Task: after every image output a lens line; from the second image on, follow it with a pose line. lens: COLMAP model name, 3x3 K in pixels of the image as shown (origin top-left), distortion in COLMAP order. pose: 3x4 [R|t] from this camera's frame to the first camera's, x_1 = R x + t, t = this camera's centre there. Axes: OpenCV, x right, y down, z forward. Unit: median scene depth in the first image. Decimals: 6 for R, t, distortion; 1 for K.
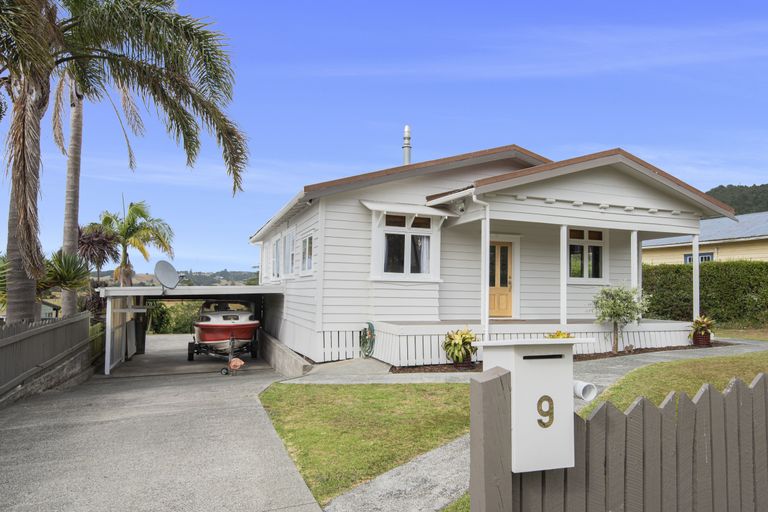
lens RADIAL K [[503.3, 0, 383.3], [0, 503.3, 252.9], [0, 0, 1]] dist [-0.005689, 0.002298]
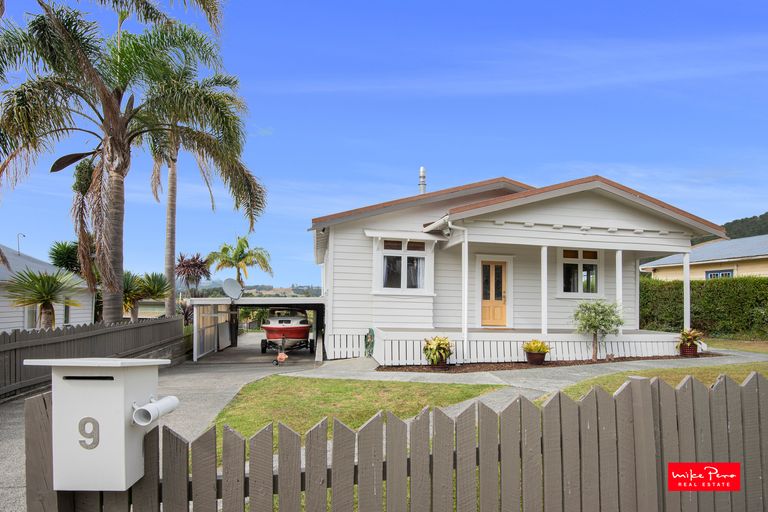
lens RADIAL K [[391.5, 0, 384.7], [0, 391.5, 276.8], [0, 0, 1]] dist [-0.020300, -0.004467]
pose [[0.978936, -0.003792, -0.204133, 0.183651], [0.006478, 0.999901, 0.012492, 0.000748], [0.204066, -0.013552, 0.978863, 0.068161]]
